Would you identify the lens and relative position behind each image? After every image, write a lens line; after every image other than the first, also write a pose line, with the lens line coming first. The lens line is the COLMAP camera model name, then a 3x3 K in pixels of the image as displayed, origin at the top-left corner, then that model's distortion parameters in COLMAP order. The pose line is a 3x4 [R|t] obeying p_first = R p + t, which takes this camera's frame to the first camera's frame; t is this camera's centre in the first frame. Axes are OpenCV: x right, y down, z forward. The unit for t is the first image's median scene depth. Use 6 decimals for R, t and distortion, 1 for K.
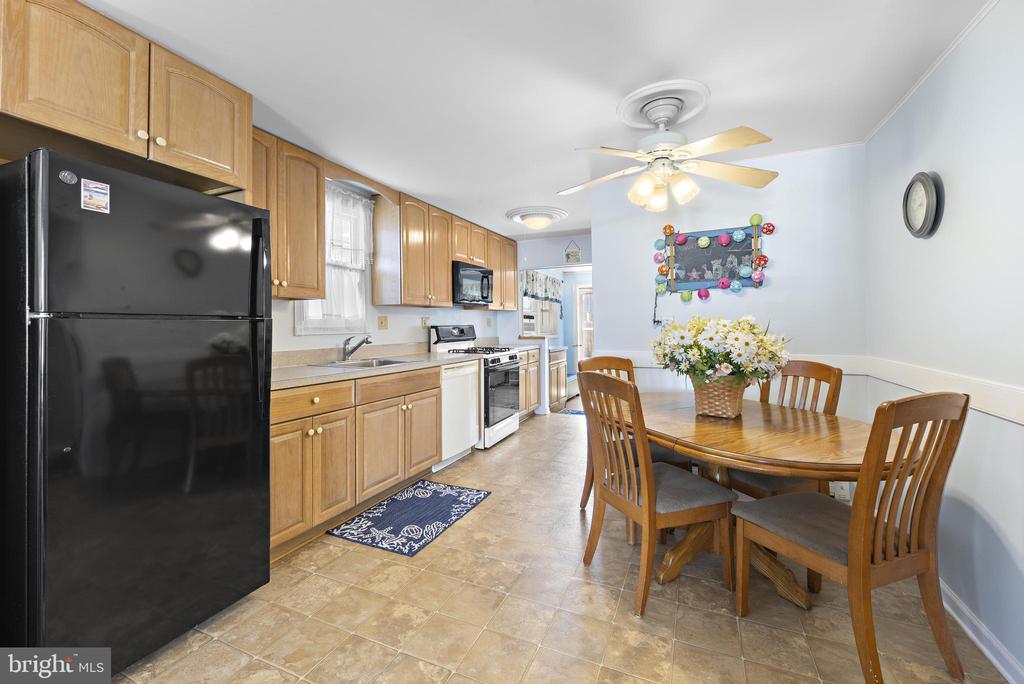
lens RADIAL K [[420.2, 0, 513.6], [0, 420.2, 327.7], [0, 0, 1]] dist [0.001353, 0.000215]
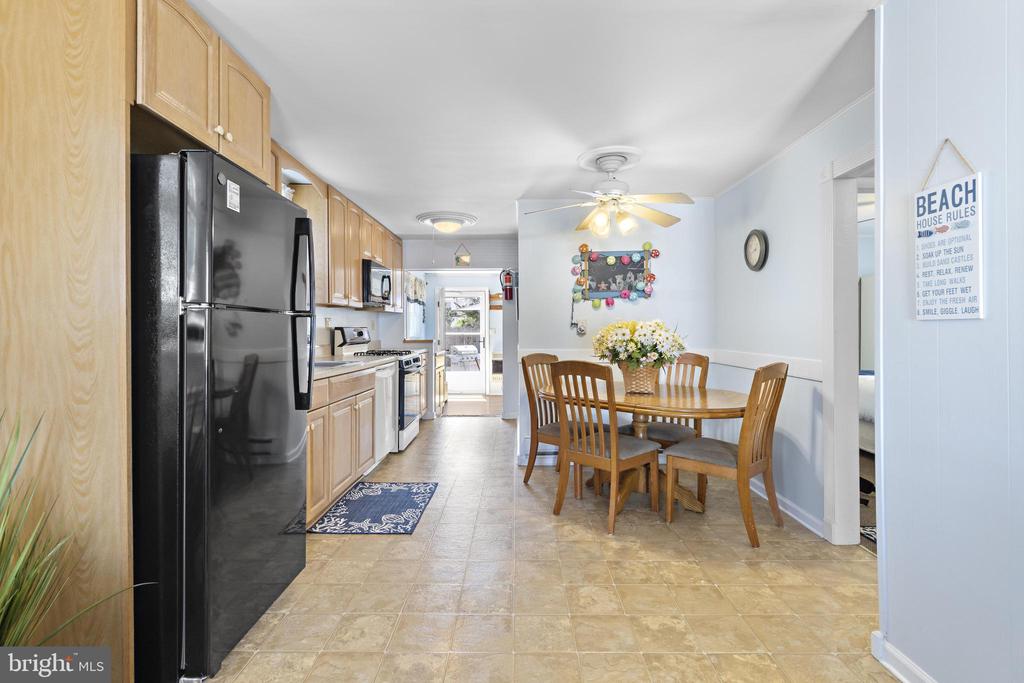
lens RADIAL K [[475.3, 0, 512.0], [0, 475.3, 341.5], [0, 0, 1]] dist [0.000229, 0.000084]
pose [[0.918992, -0.003442, 0.394261, -0.396413], [-0.001895, 0.999912, 0.013148, 0.019912], [-0.394272, -0.012830, 0.918904, -0.193811]]
